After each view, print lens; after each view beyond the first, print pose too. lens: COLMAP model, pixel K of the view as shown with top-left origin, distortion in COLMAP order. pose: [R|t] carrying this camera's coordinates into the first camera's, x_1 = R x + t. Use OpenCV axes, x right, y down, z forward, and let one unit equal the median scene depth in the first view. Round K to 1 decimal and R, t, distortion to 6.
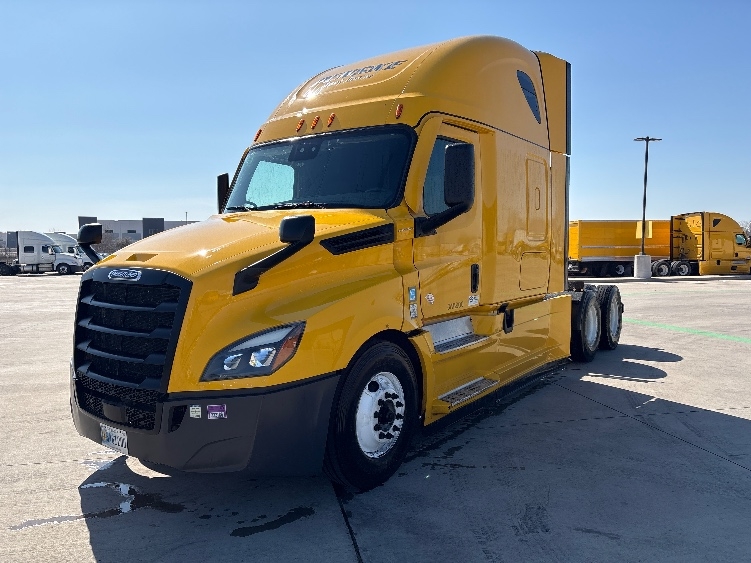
lens RADIAL K [[608.1, 0, 364.4], [0, 608.1, 282.6], [0, 0, 1]] dist [-0.047830, -0.002359]
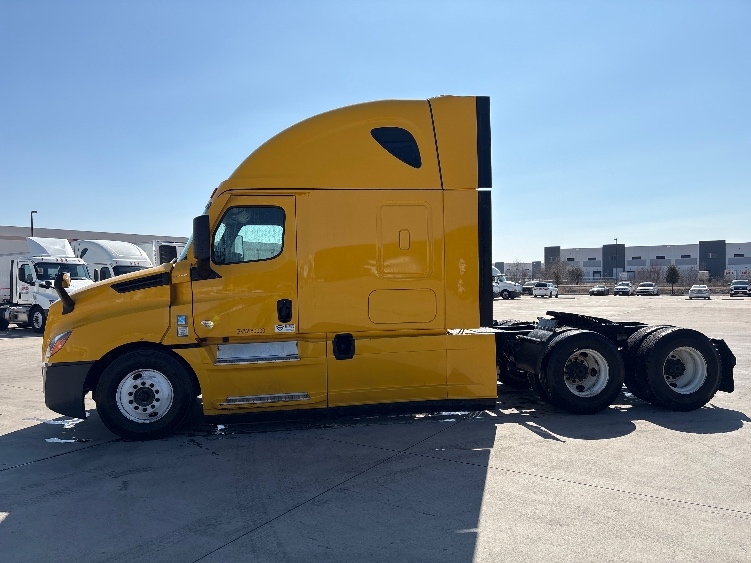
lens RADIAL K [[608.1, 0, 364.4], [0, 608.1, 282.6], [0, 0, 1]] dist [-0.047830, -0.002359]
pose [[0.714430, -0.000574, -0.699707, 1.385988], [-0.030381, 0.999031, -0.031839, -0.035725], [0.699047, 0.044005, 0.713720, 0.259961]]
